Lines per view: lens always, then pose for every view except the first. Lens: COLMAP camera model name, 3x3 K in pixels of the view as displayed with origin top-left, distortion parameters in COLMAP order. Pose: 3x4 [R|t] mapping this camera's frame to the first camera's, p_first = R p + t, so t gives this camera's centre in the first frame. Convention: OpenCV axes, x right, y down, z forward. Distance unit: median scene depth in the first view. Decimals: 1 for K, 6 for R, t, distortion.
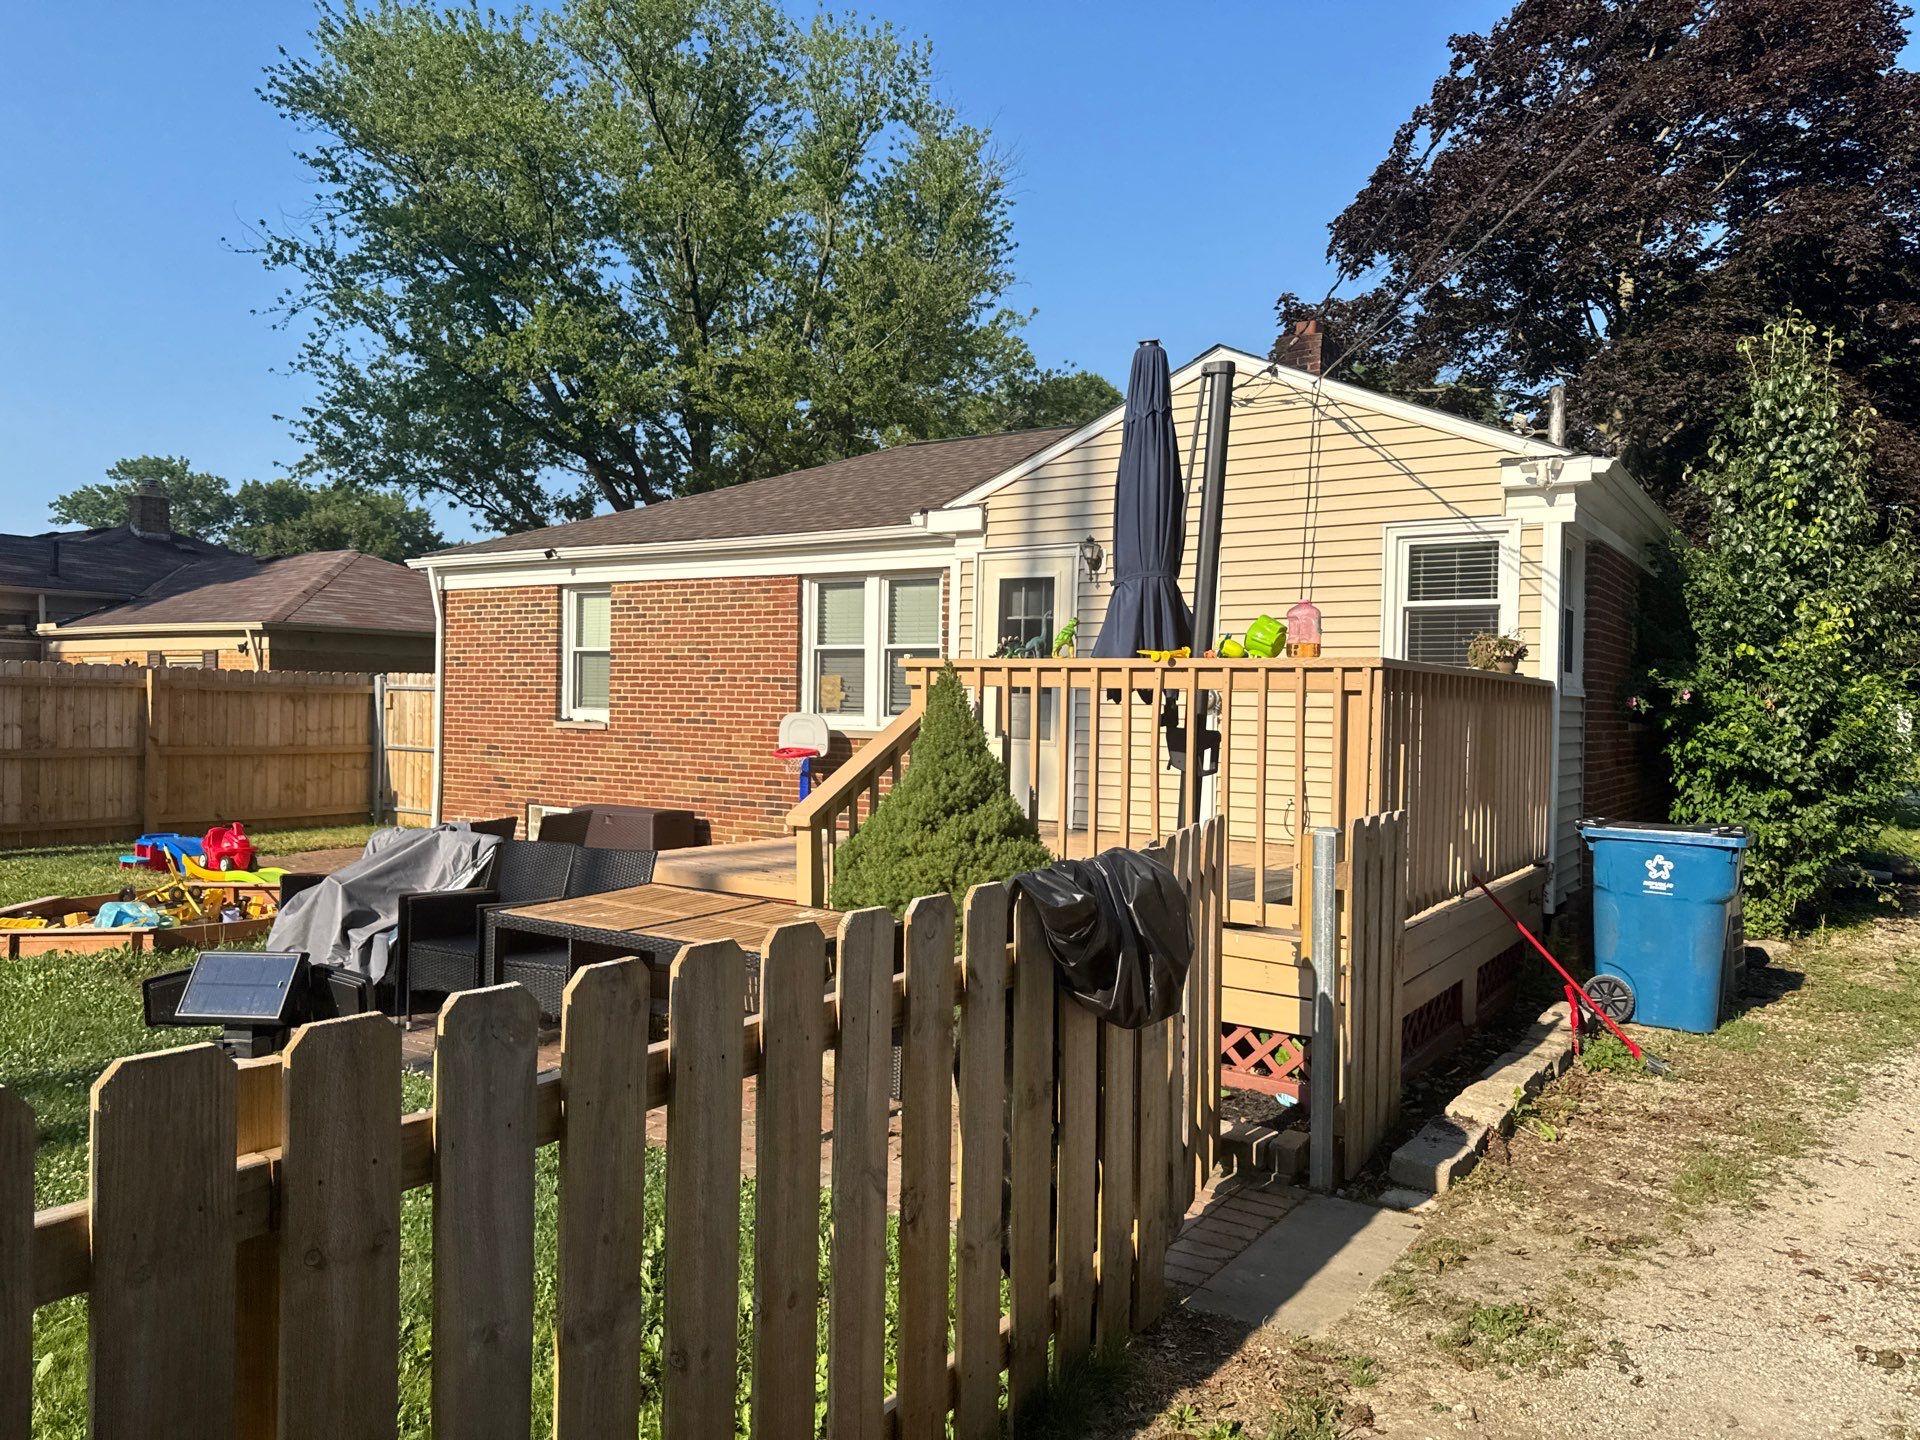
lens RADIAL K [[1330.9, 0, 960.0], [0, 1330.9, 720.0], [0, 0, 1]] dist [0.131447, -0.201249]
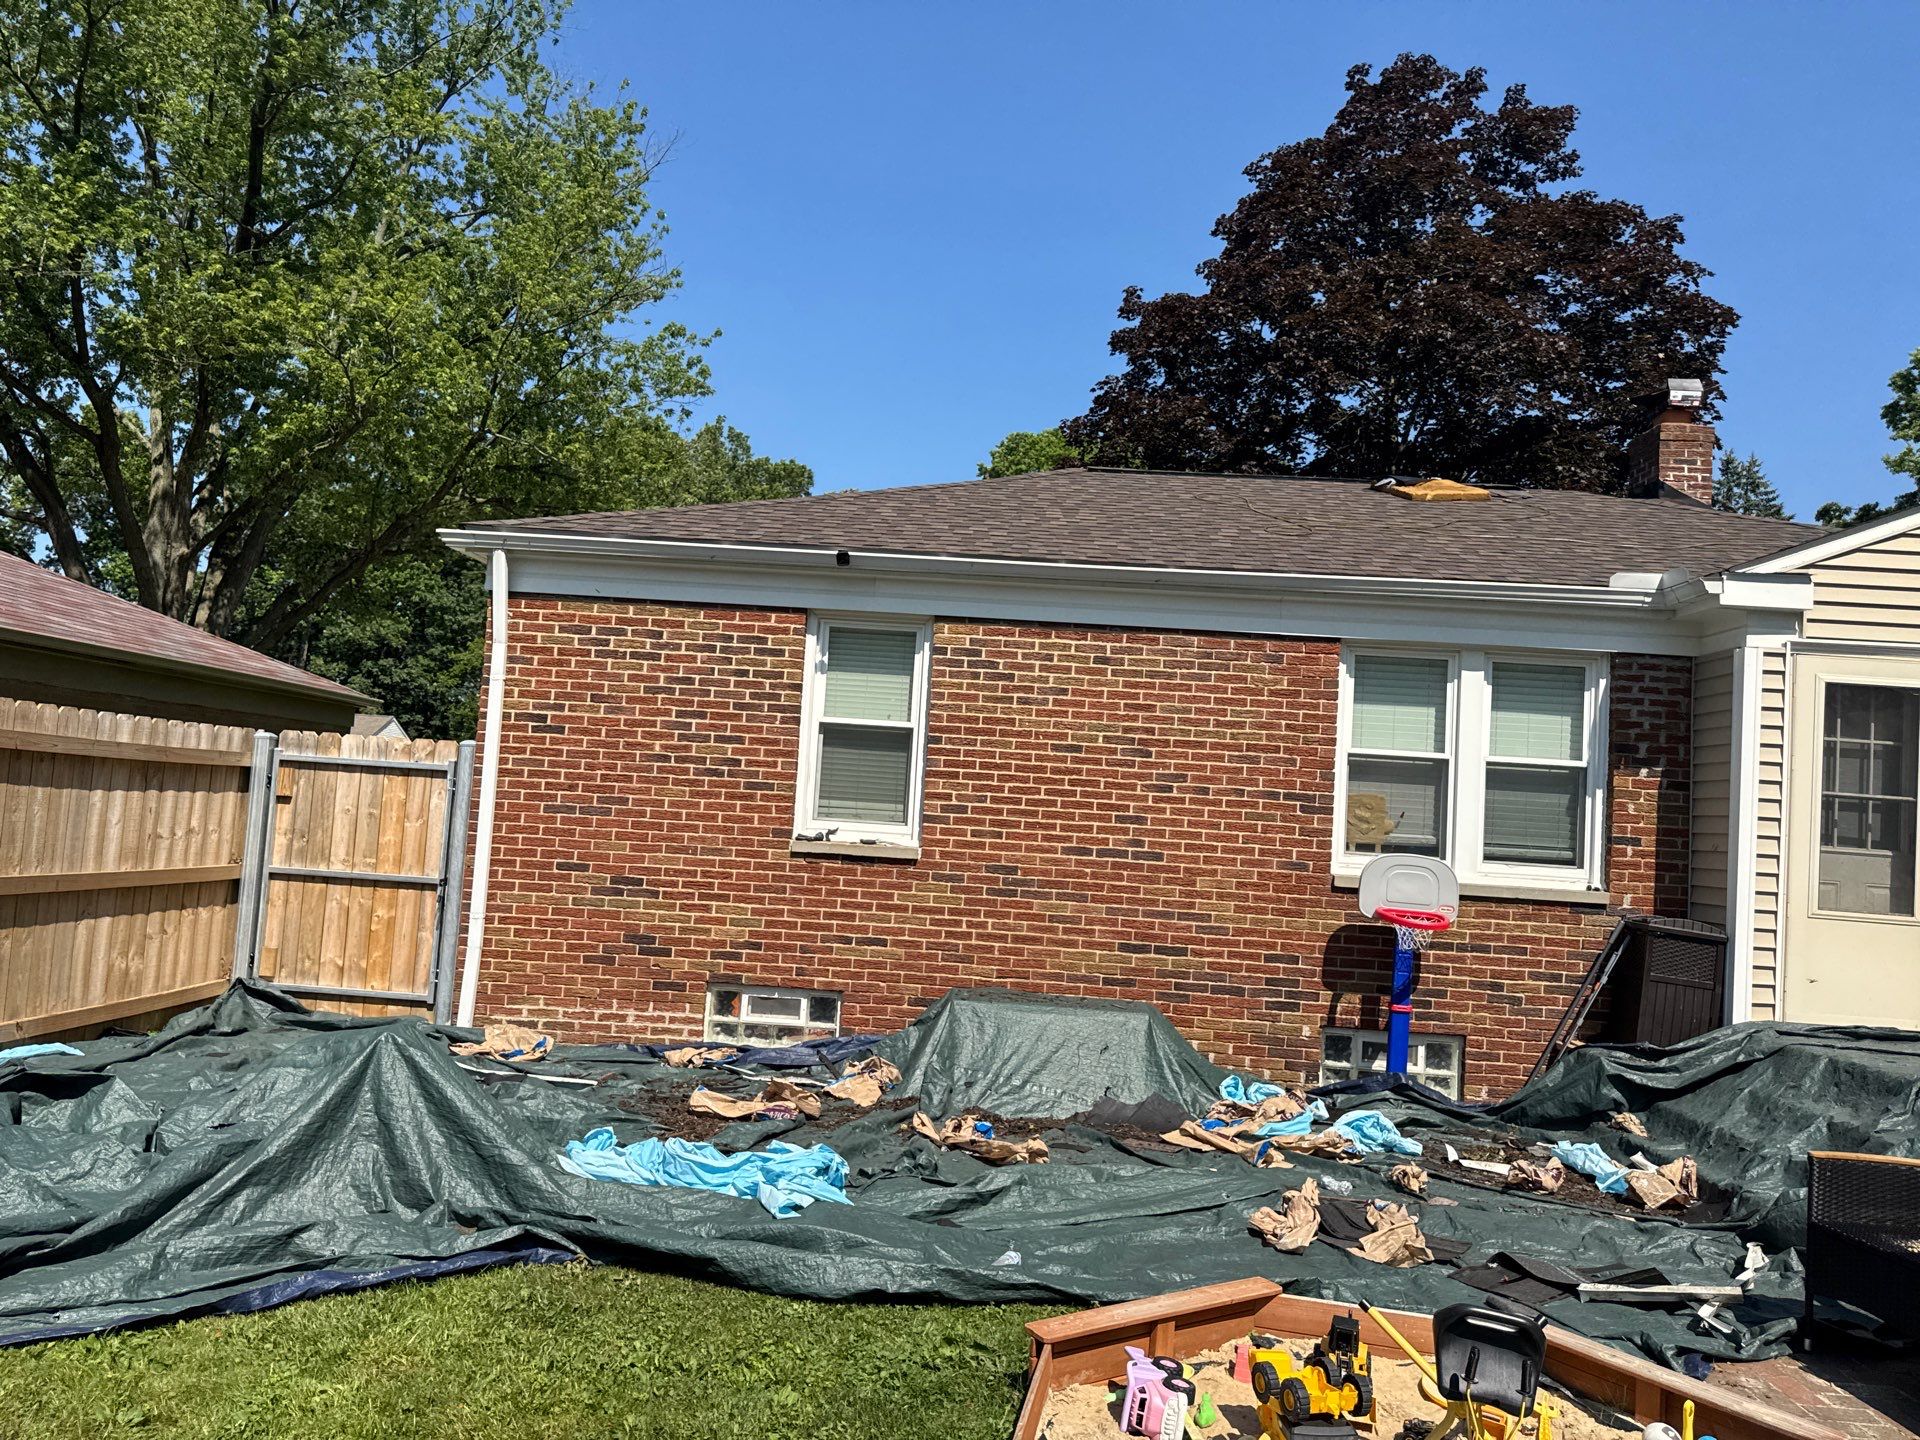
lens RADIAL K [[1330.9, 0, 960.0], [0, 1330.9, 720.0], [0, 0, 1]] dist [0.131447, -0.201249]
pose [[0.861070, 0.069671, 0.503691, -0.575659], [-0.040104, 0.996788, -0.069317, -0.015039], [-0.506903, 0.039487, 0.861098, 0.495502]]
